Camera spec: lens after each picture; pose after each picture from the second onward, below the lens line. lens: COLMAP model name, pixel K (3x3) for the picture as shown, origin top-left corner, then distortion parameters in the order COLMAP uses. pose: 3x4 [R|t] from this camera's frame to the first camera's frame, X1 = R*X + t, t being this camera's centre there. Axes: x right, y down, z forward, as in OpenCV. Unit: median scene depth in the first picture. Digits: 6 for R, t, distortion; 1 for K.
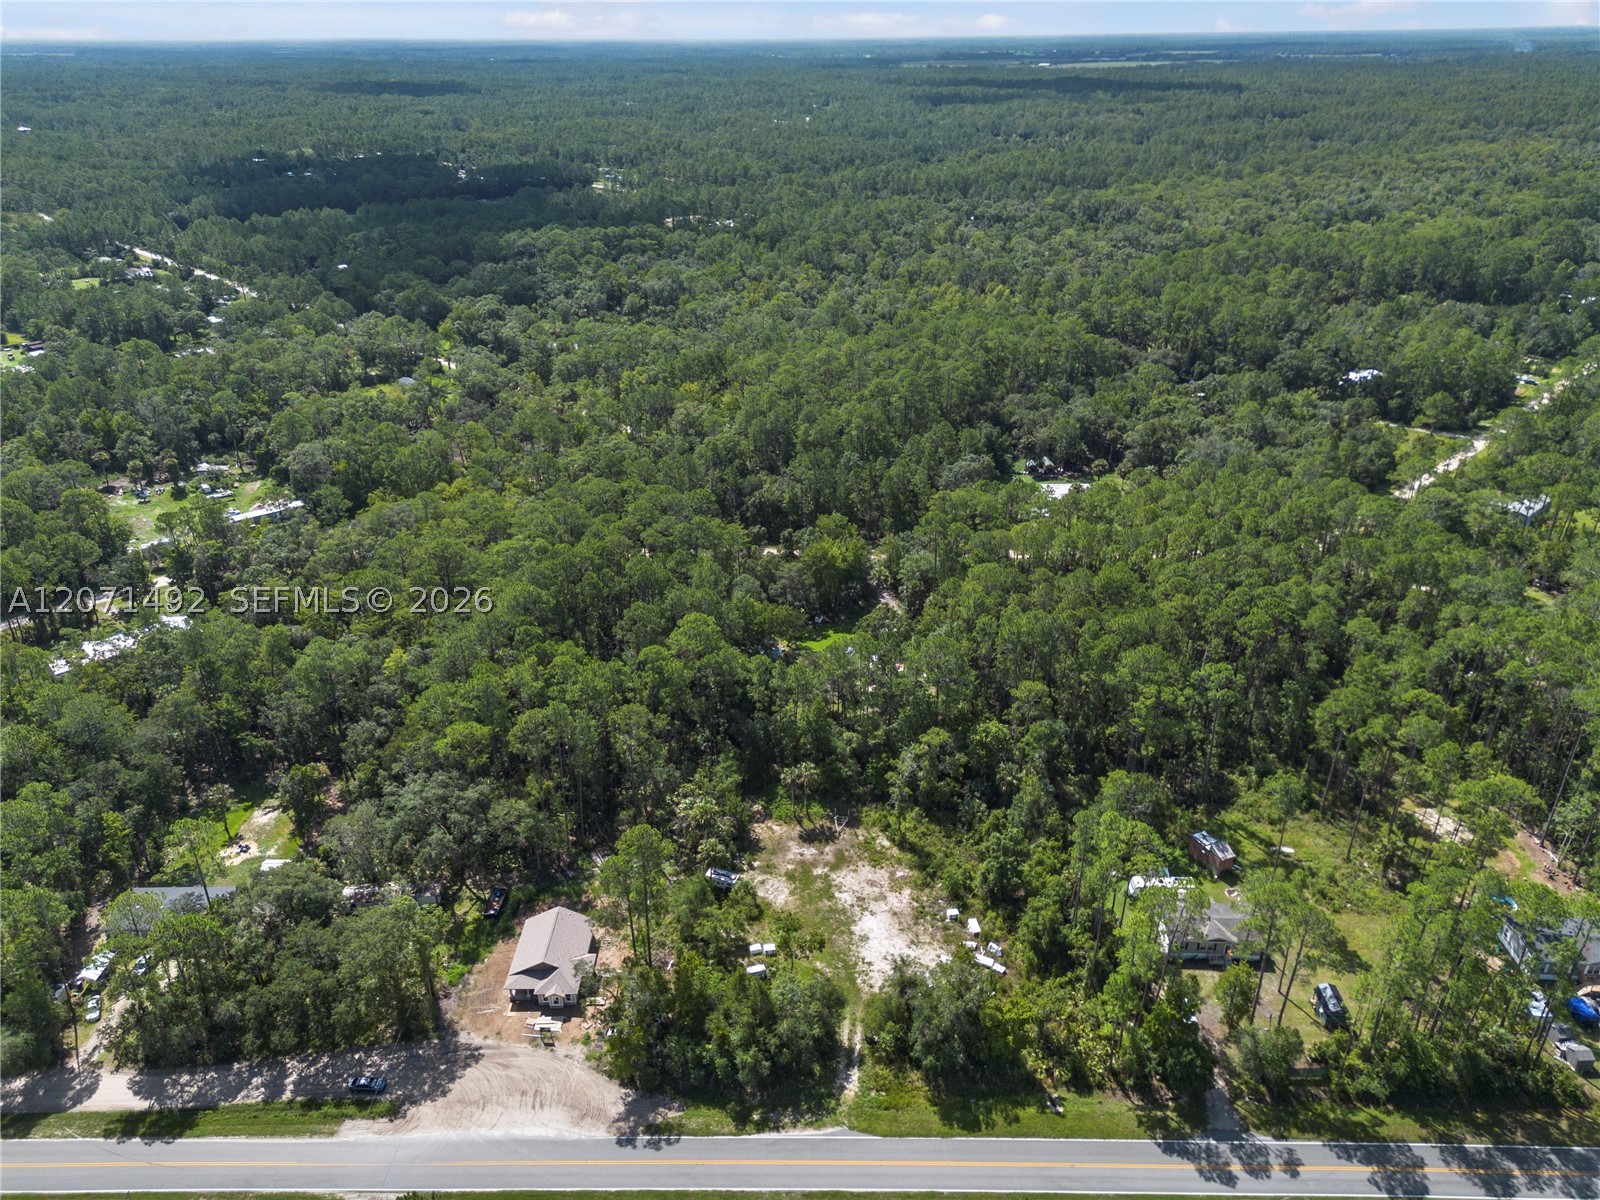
lens RADIAL K [[1135.7, 0, 800.8], [0, 1135.7, 578.9], [0, 0, 1]] dist [0.058529, -0.089319]
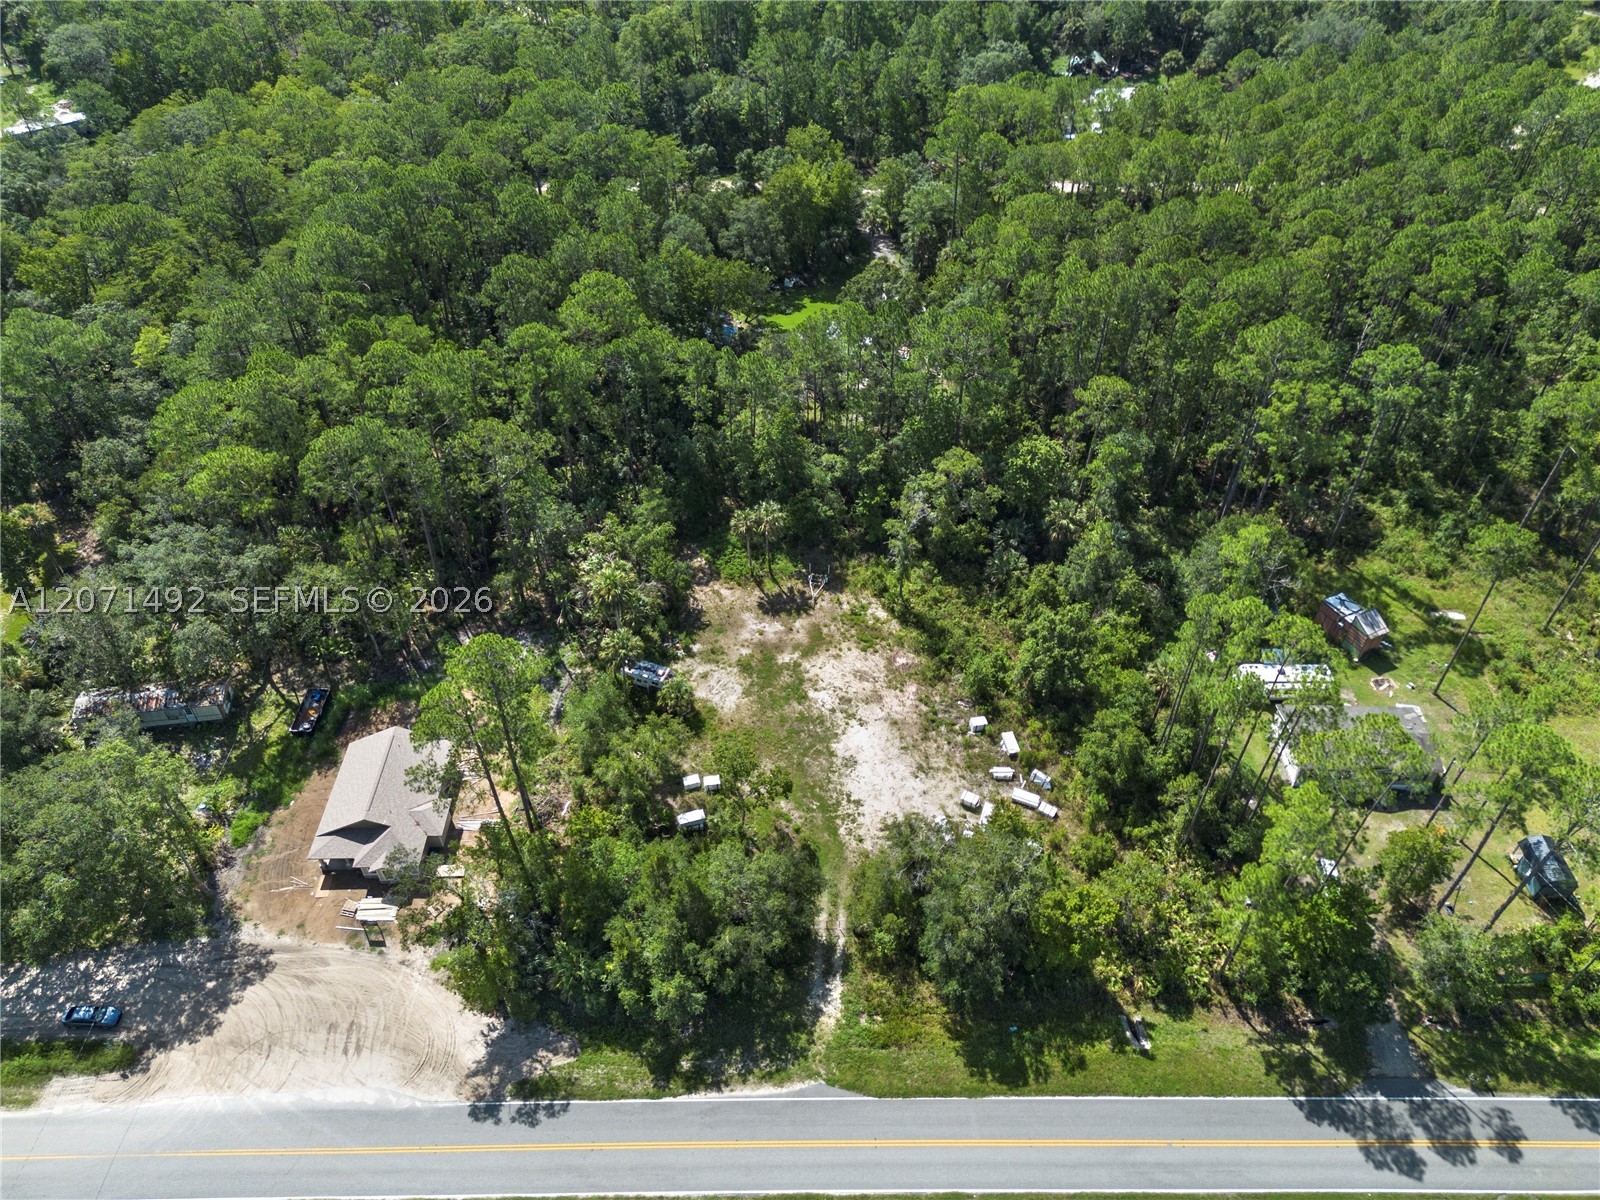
lens RADIAL K [[1115.4, 0, 798.2], [0, 1115.4, 605.8], [0, 0, 1]] dist [0.087808, -0.079395]
pose [[0.999880, -0.008654, 0.012854, 0.015661], [0.004273, 0.951339, 0.308117, 0.015989], [-0.014895, -0.308025, 0.951262, 0.375041]]
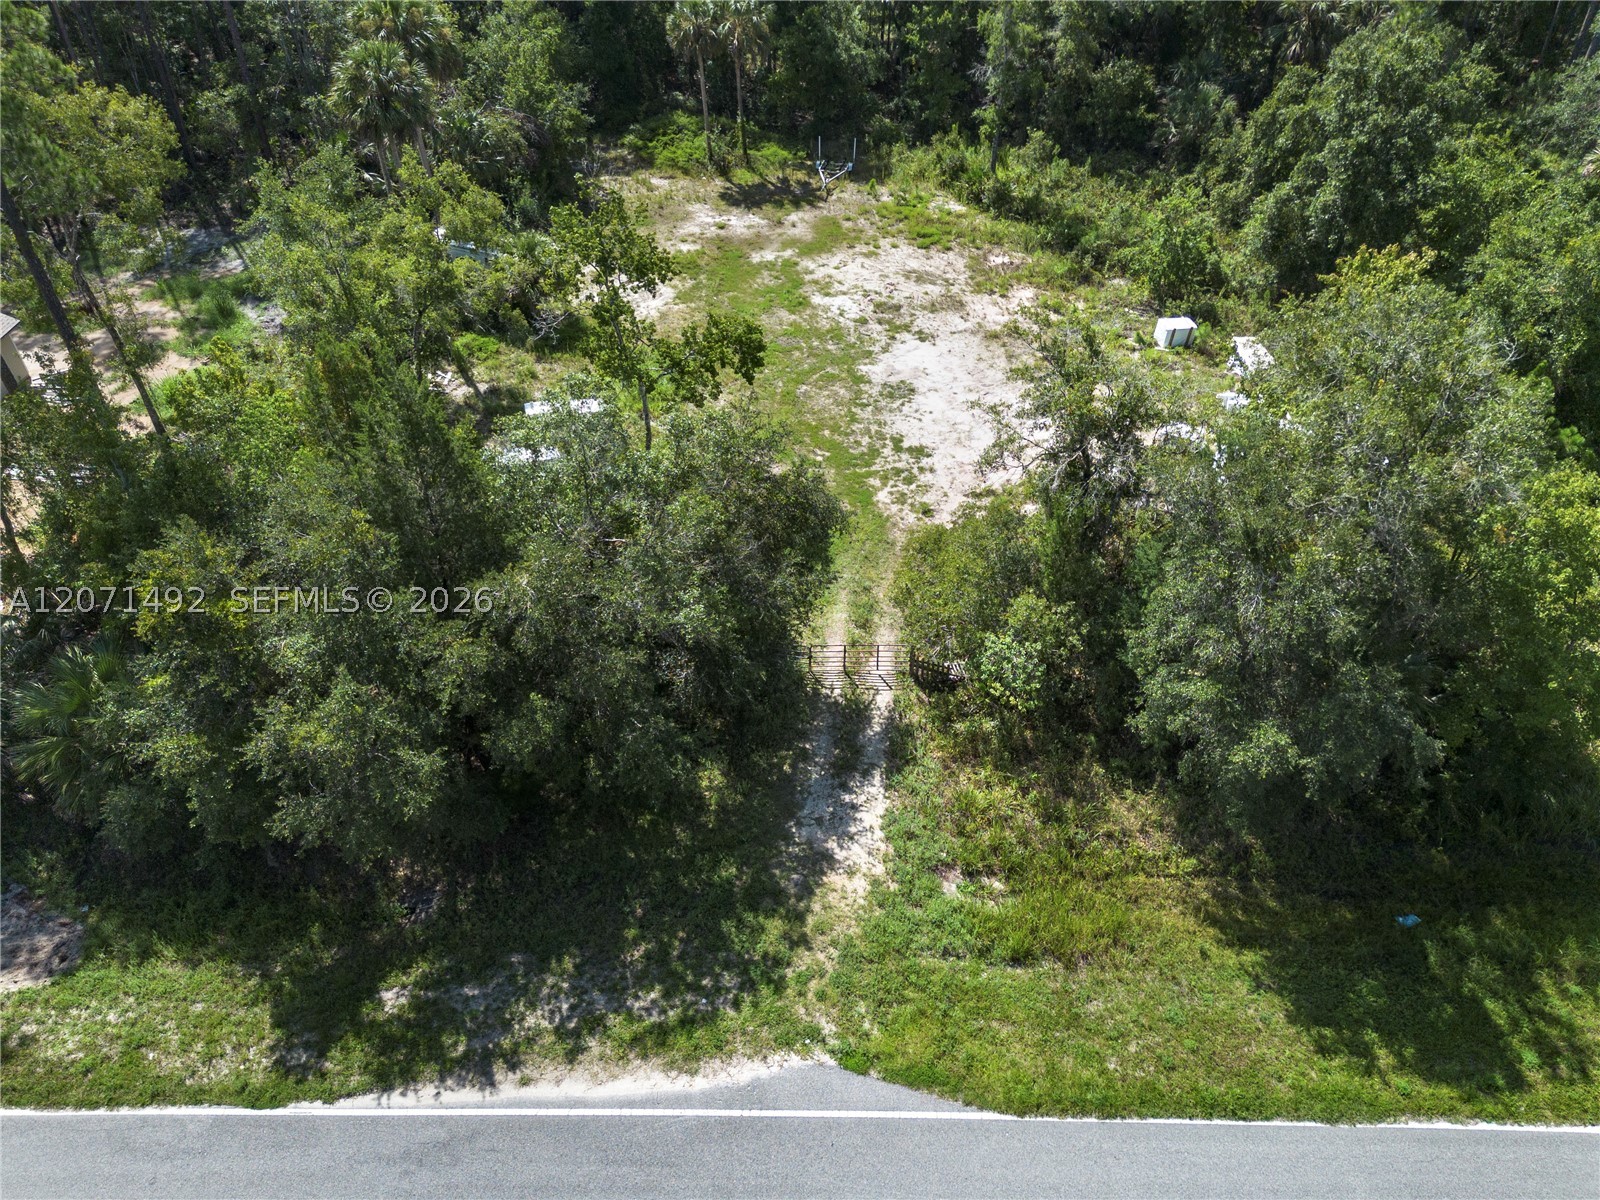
lens RADIAL K [[1134.7, 0, 801.5], [0, 1134.7, 594.6], [0, 0, 1]] dist [0.084700, -0.083953]
pose [[0.999993, 0.003668, 0.000527, 0.027680], [-0.003681, 0.967269, 0.253728, 0.280418], [0.000420, -0.253729, 0.967275, 0.662300]]
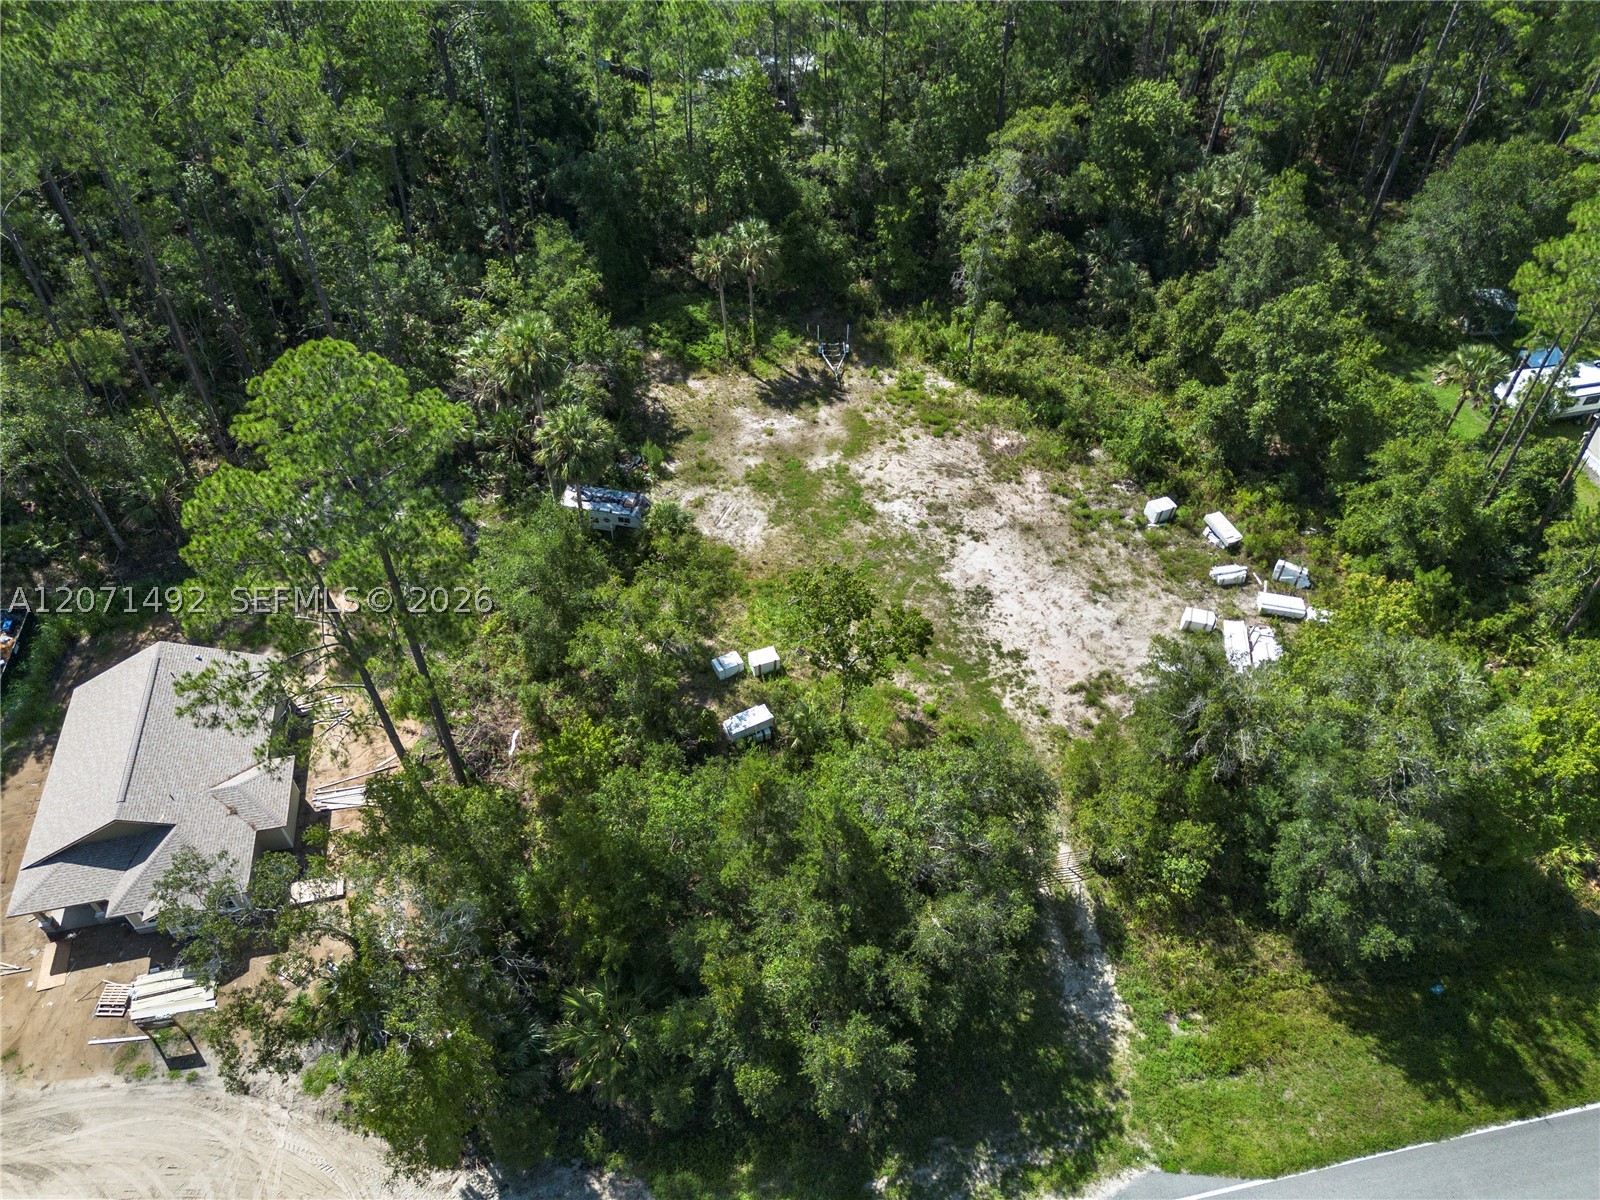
lens RADIAL K [[1128.6, 0, 798.2], [0, 1128.6, 595.1], [0, 0, 1]] dist [0.087187, -0.085740]
pose [[0.976656, -0.151424, 0.152359, -0.068657], [0.091100, 0.934316, 0.344607, 0.162175], [-0.194534, -0.322683, 0.926300, 0.614231]]
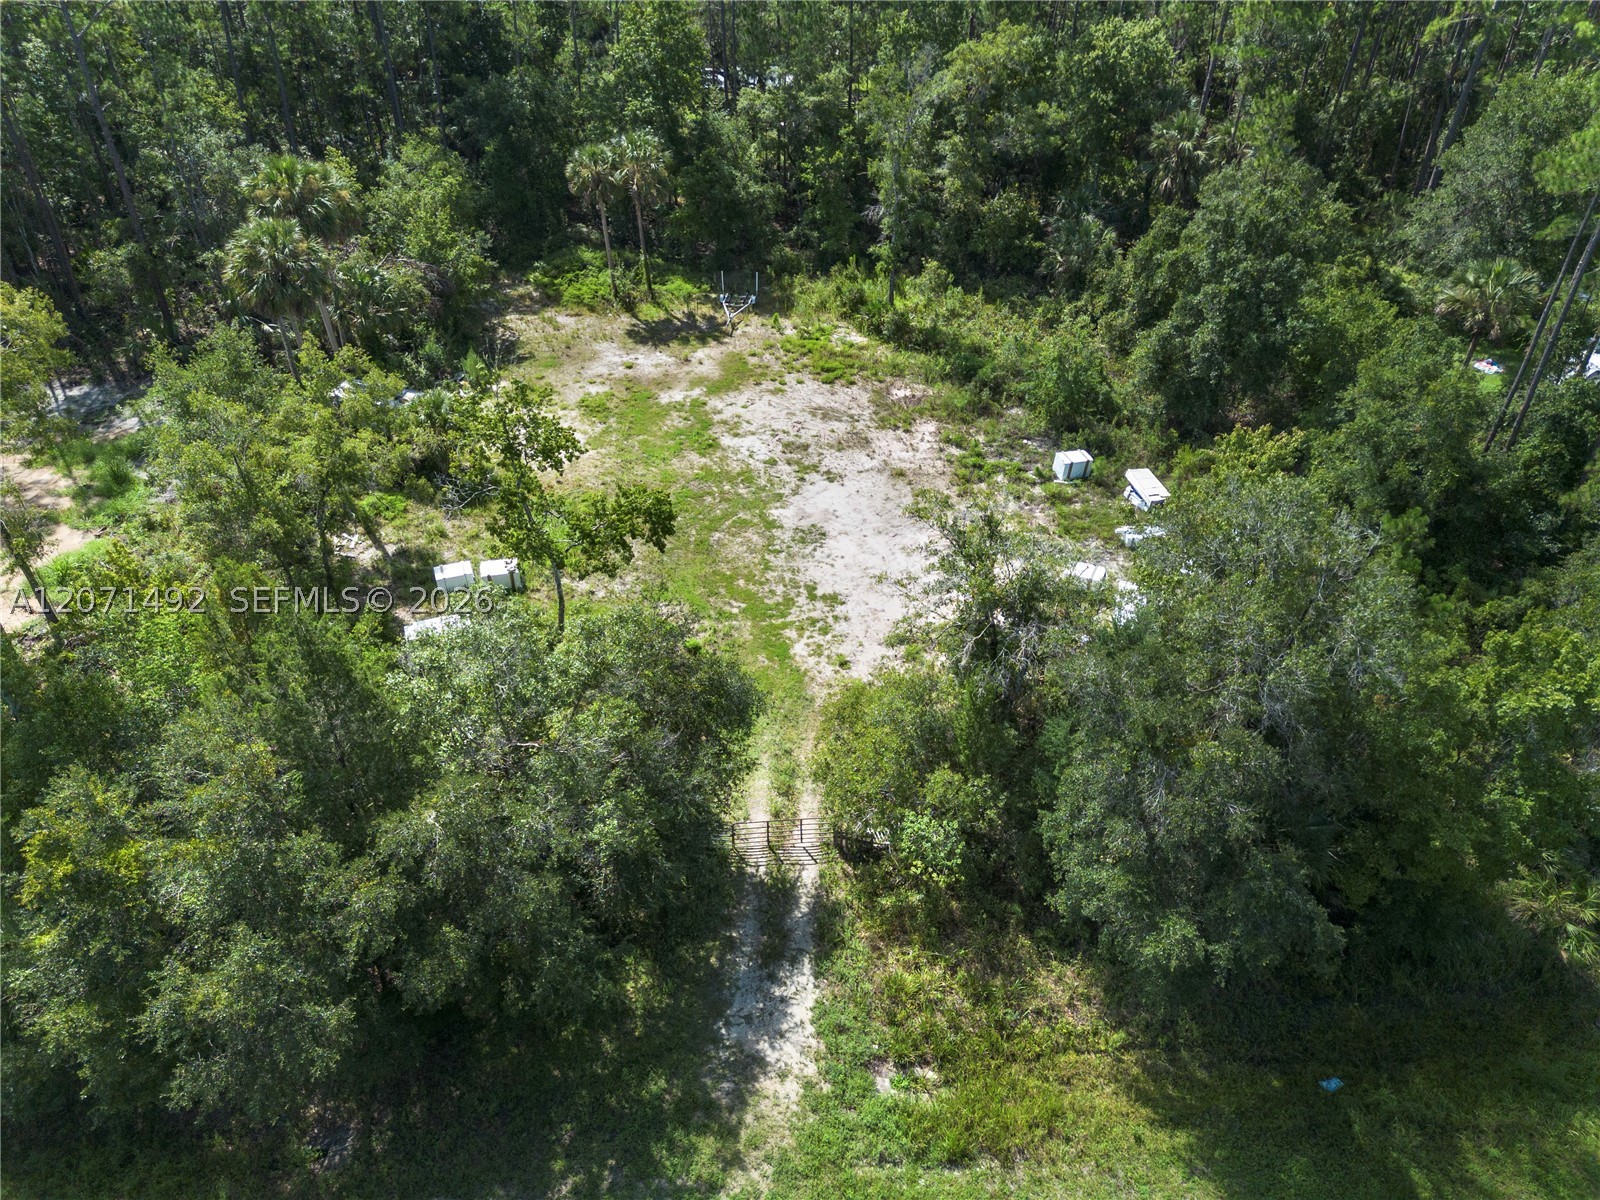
lens RADIAL K [[1134.7, 0, 801.5], [0, 1134.7, 594.6], [0, 0, 1]] dist [0.084700, -0.083953]
pose [[0.996914, -0.043138, 0.065587, 0.030264], [0.029549, 0.980242, 0.195581, 0.260414], [-0.072728, -0.193040, 0.978492, 0.665646]]
